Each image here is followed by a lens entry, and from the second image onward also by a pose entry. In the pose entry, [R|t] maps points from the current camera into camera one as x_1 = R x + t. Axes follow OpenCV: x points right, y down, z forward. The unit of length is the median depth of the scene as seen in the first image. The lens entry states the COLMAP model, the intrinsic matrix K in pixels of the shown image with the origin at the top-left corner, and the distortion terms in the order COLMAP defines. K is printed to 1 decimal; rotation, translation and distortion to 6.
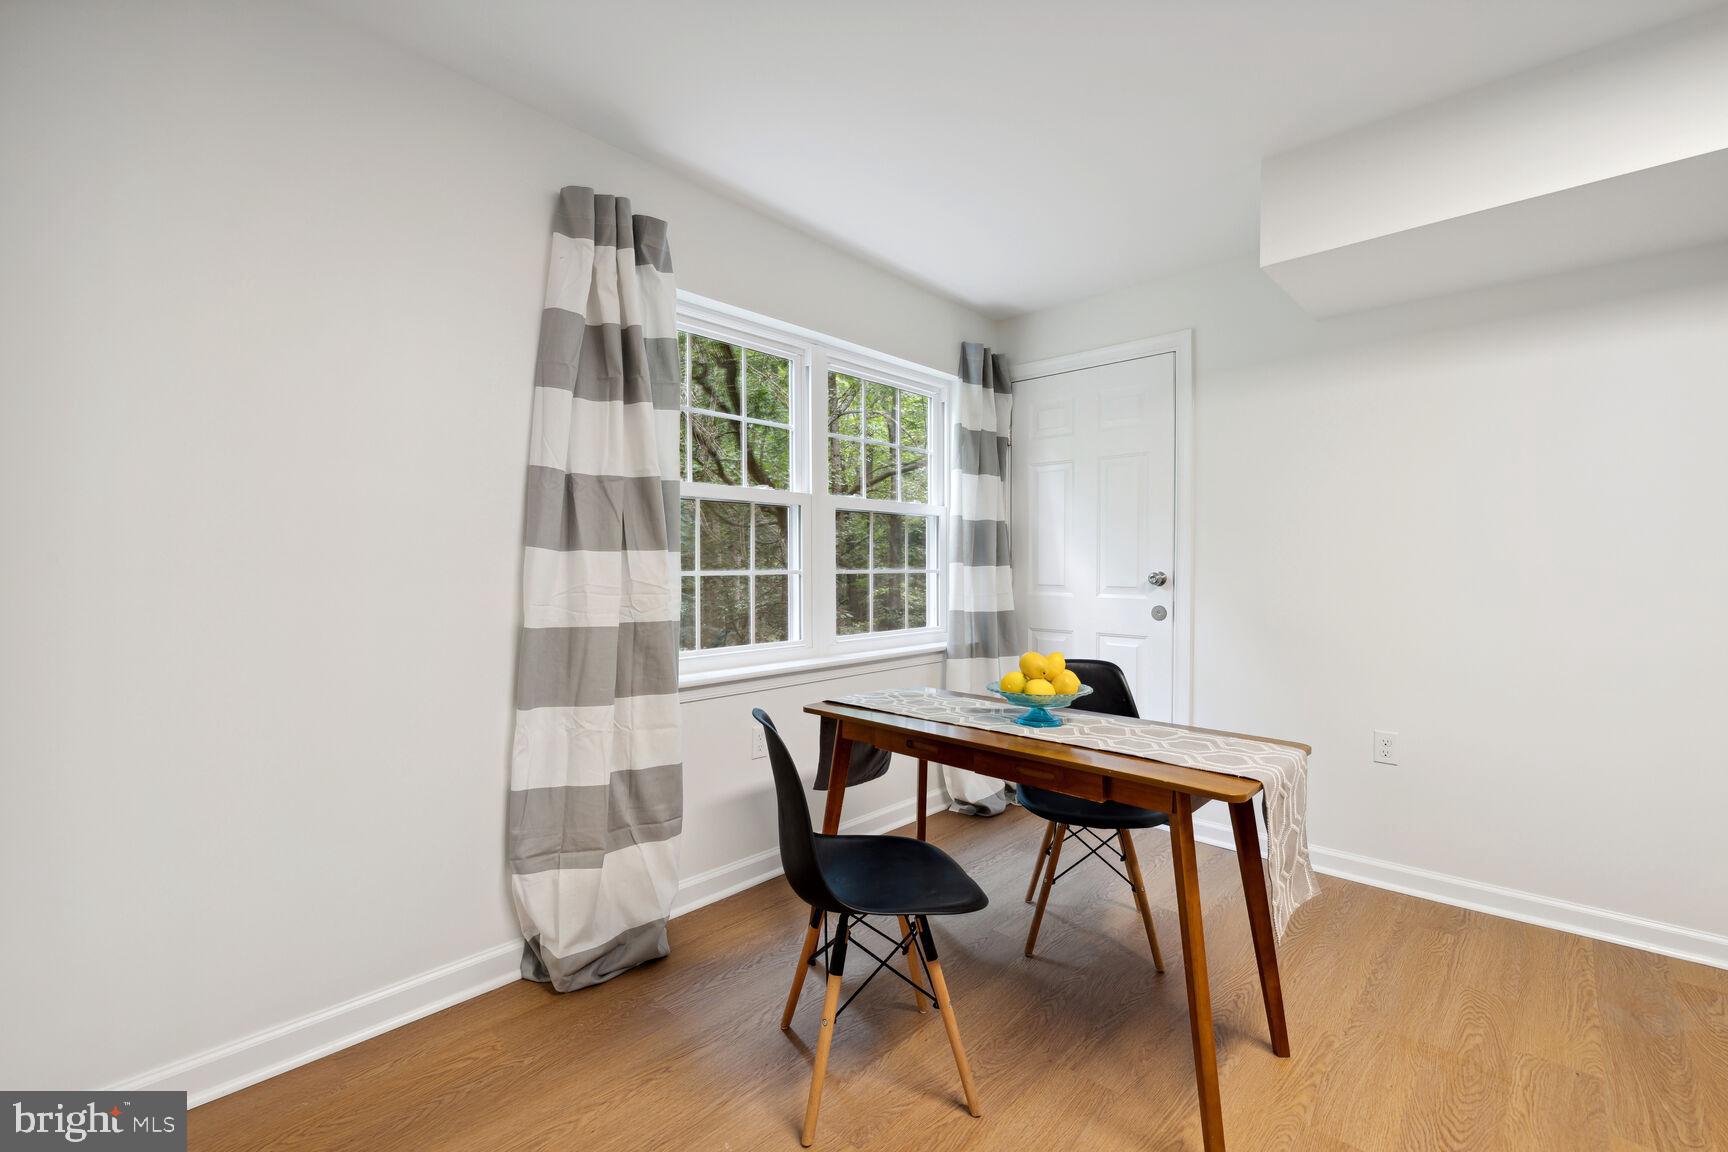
lens RADIAL K [[732.1, 0, 846.6], [0, 732.1, 560.7], [0, 0, 1]] dist [0.001381, -0.000305]
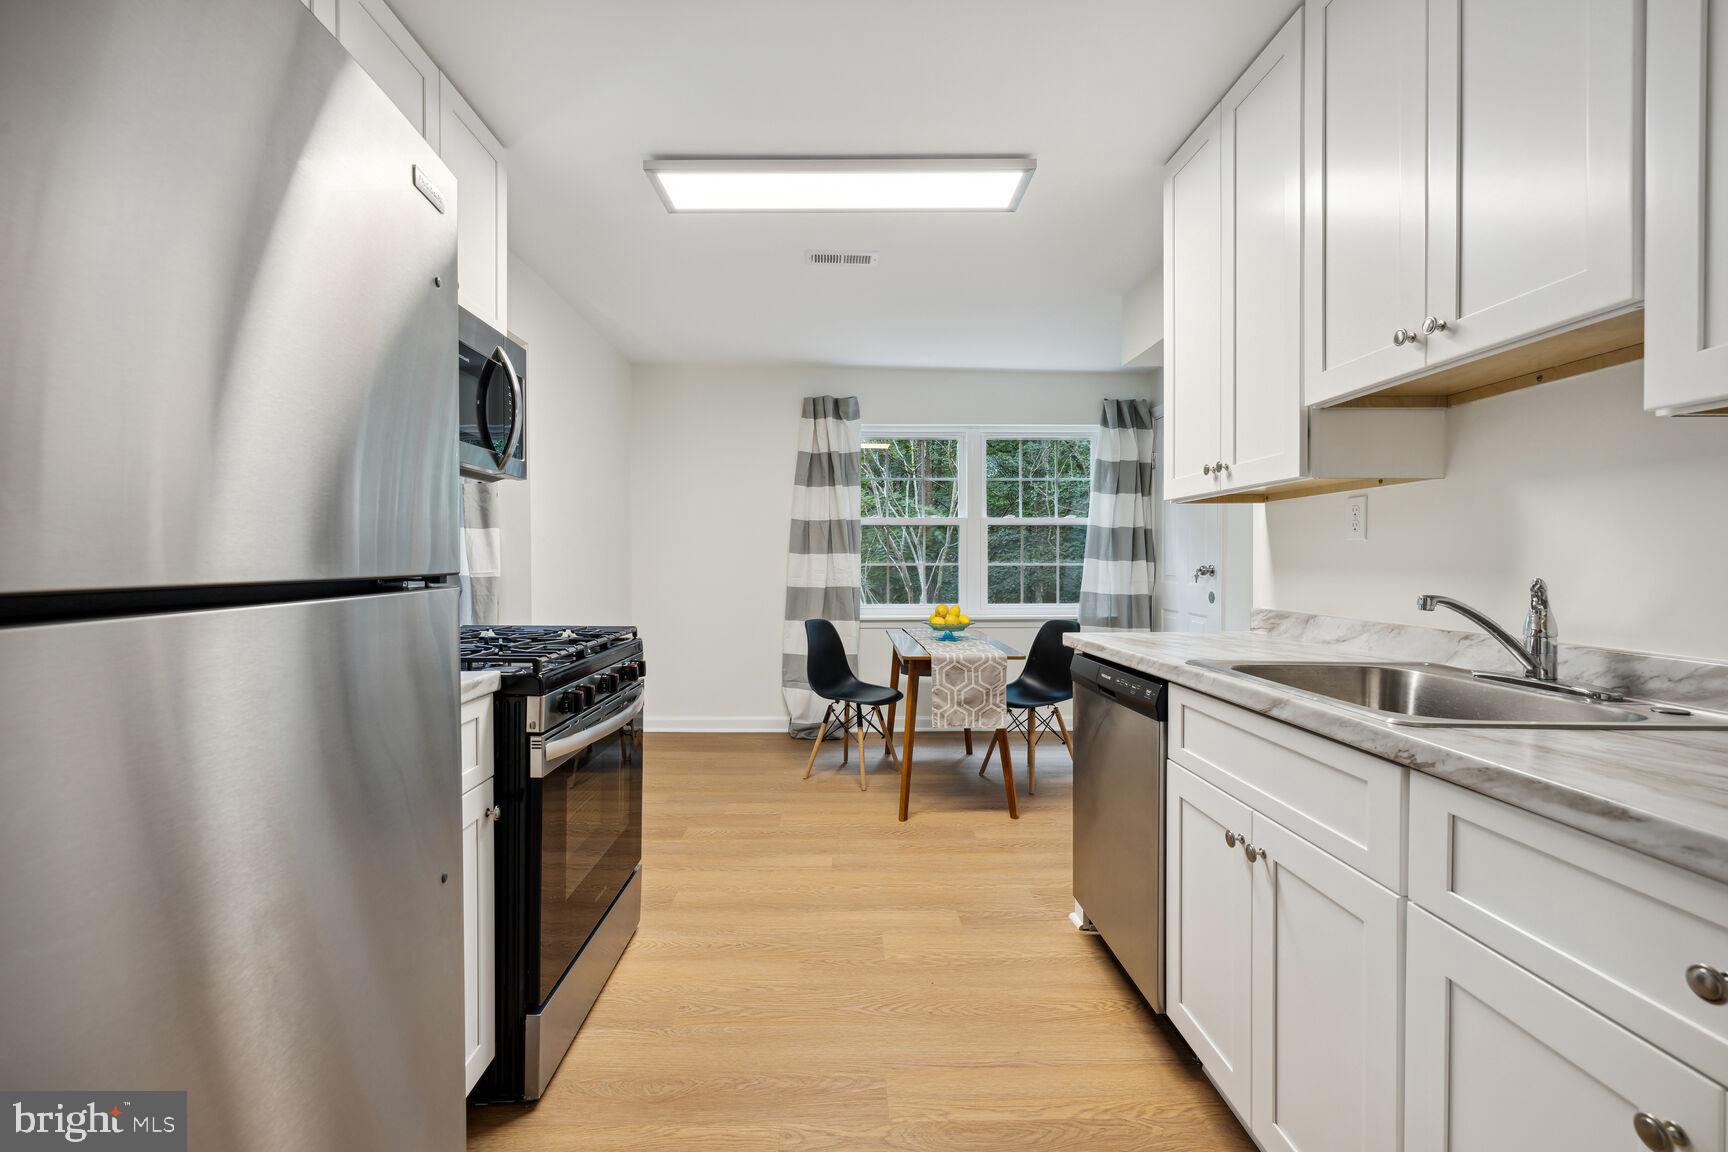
lens RADIAL K [[732.1, 0, 846.6], [0, 732.1, 560.7], [0, 0, 1]] dist [0.001381, -0.000305]
pose [[0.695240, -0.002624, -0.718773, 1.042466], [0.005873, 0.999981, 0.002030, 0.001287], [0.718753, -0.005632, 0.695242, -0.390260]]
